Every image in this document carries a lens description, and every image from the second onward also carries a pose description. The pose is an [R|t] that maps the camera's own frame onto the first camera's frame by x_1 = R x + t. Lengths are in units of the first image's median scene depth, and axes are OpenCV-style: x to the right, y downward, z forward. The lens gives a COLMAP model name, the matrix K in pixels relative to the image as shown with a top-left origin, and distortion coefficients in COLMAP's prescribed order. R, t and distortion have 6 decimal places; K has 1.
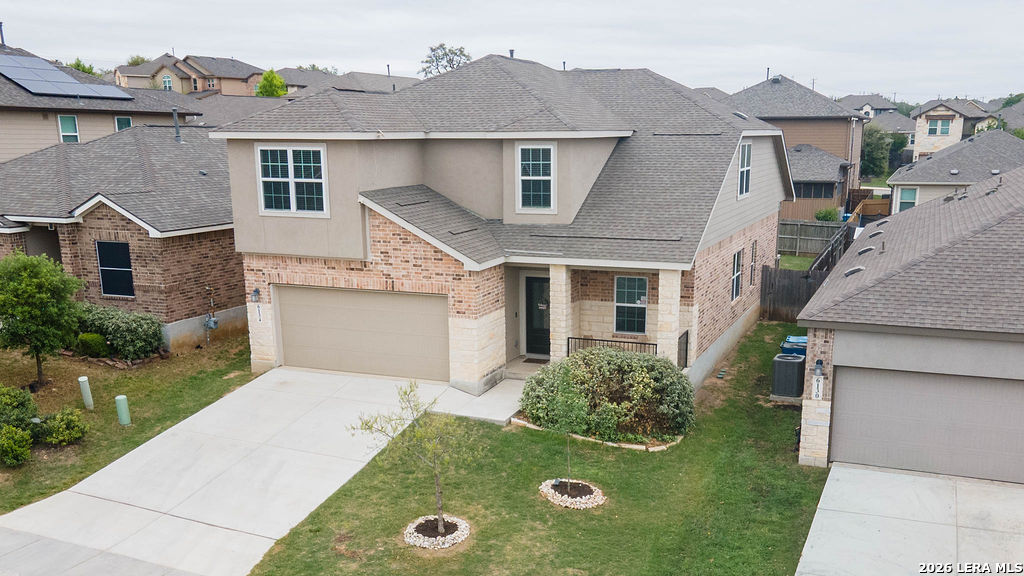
lens RADIAL K [[936.1, 0, 532.4], [0, 936.1, 370.8], [0, 0, 1]] dist [0.042855, 0.000000]
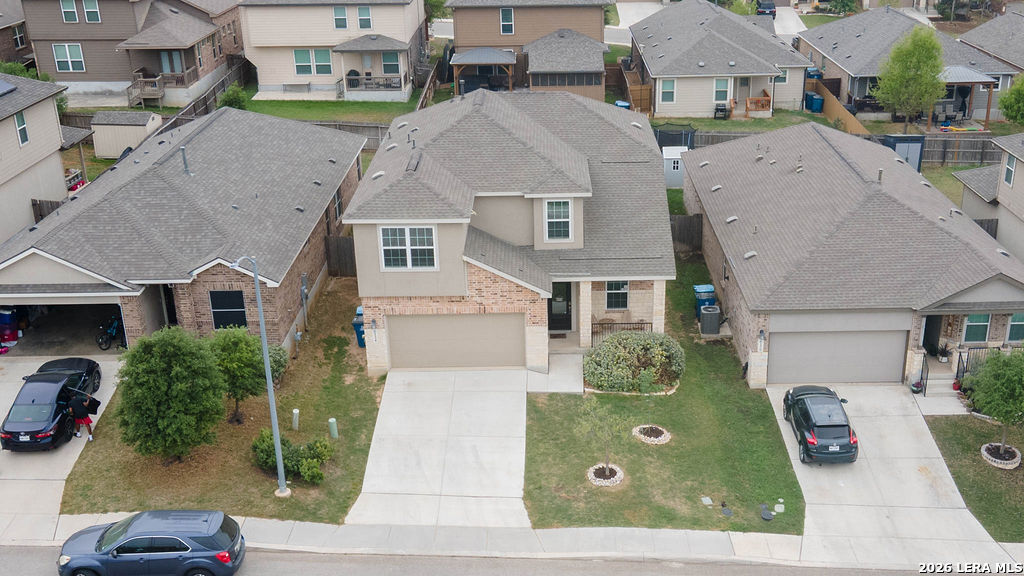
lens RADIAL K [[1142.4, 0, 519.7], [0, 1142.4, 289.1], [0, 0, 1]] dist [0.020127, 0.000000]
pose [[0.927773, -0.147742, 0.342650, -0.703151], [0.101678, 0.983625, 0.148808, -0.381866], [-0.359025, -0.103220, 0.927603, -0.677026]]
